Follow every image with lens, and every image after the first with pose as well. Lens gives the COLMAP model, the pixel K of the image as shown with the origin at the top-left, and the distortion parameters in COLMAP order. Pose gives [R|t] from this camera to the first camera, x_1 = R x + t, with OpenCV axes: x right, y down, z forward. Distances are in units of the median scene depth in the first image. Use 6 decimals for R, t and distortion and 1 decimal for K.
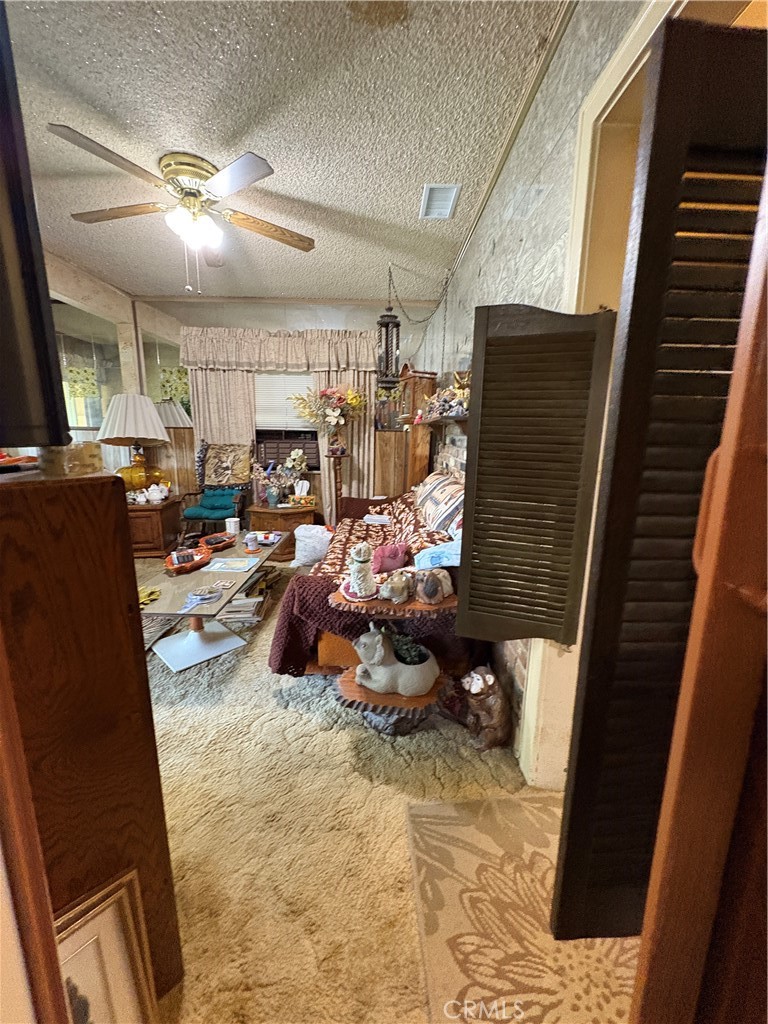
lens RADIAL K [[407.8, 0, 384.4], [0, 407.8, 511.9], [0, 0, 1]] dist [0.000972, 0.000176]
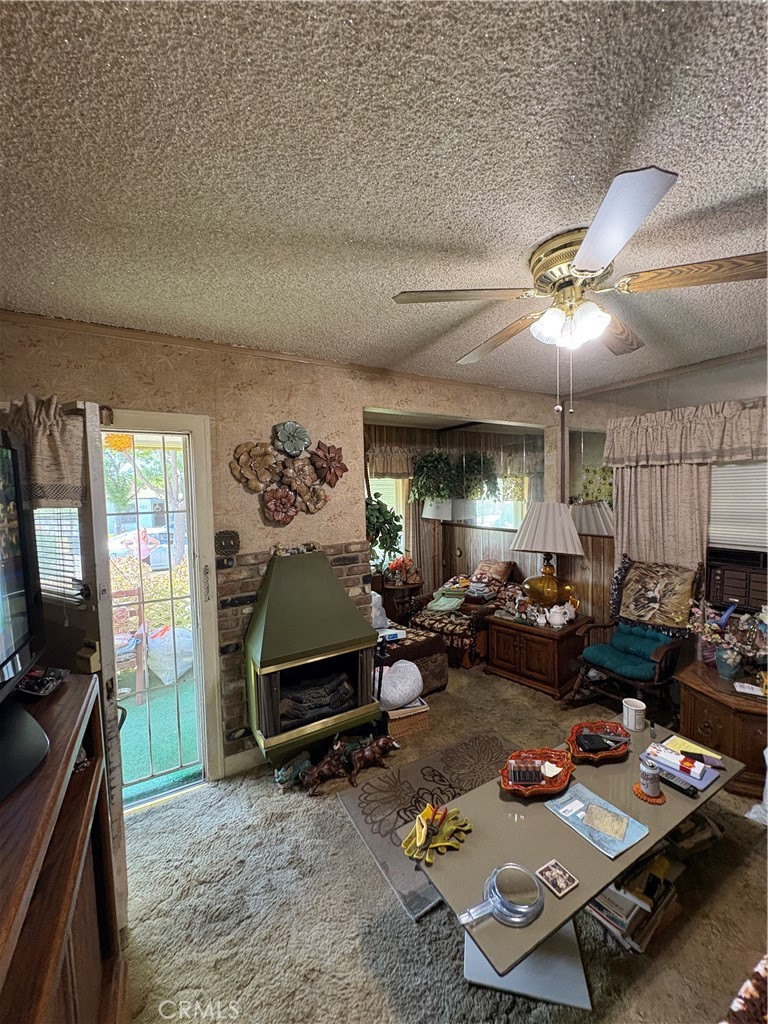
lens RADIAL K [[407.8, 0, 384.4], [0, 407.8, 511.9], [0, 0, 1]] dist [0.000972, 0.000176]
pose [[0.501210, 0.016510, -0.865168, -0.006983], [-0.136421, 0.988822, -0.060161, -0.155682], [0.854505, 0.148181, 0.497860, 0.224936]]
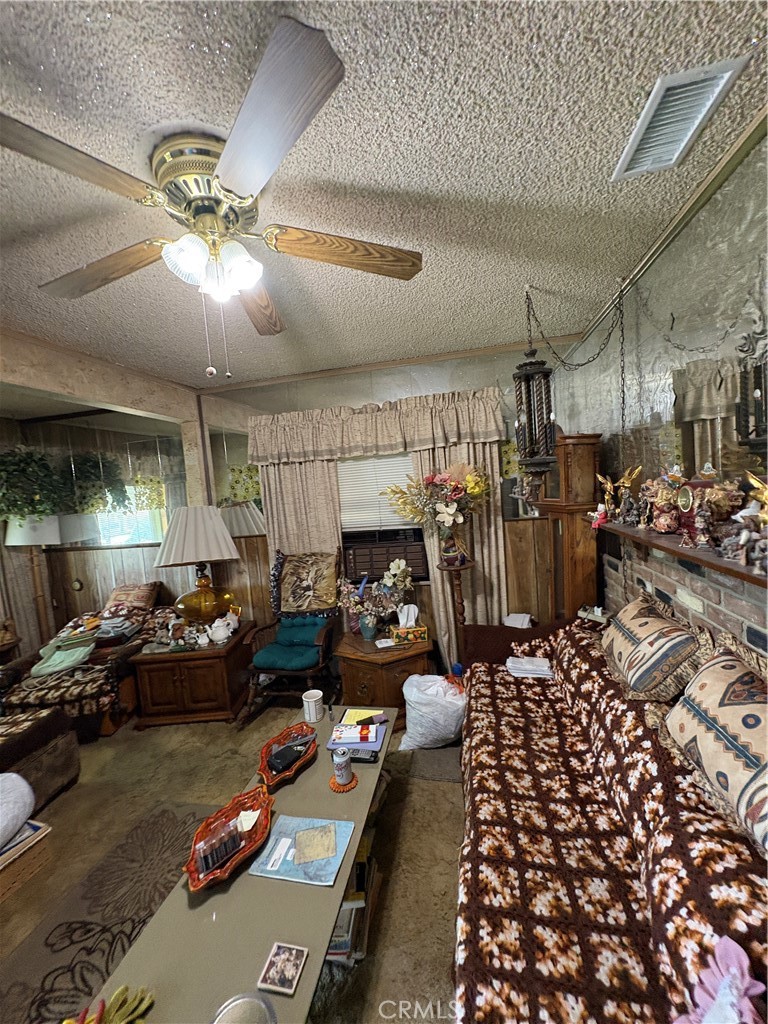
lens RADIAL K [[407.8, 0, 384.4], [0, 407.8, 511.9], [0, 0, 1]] dist [0.000972, 0.000176]
pose [[0.974577, -0.082521, -0.208304, -0.079786], [0.057227, 0.990547, -0.124664, -0.148187], [0.216623, 0.109574, 0.970087, 0.287670]]
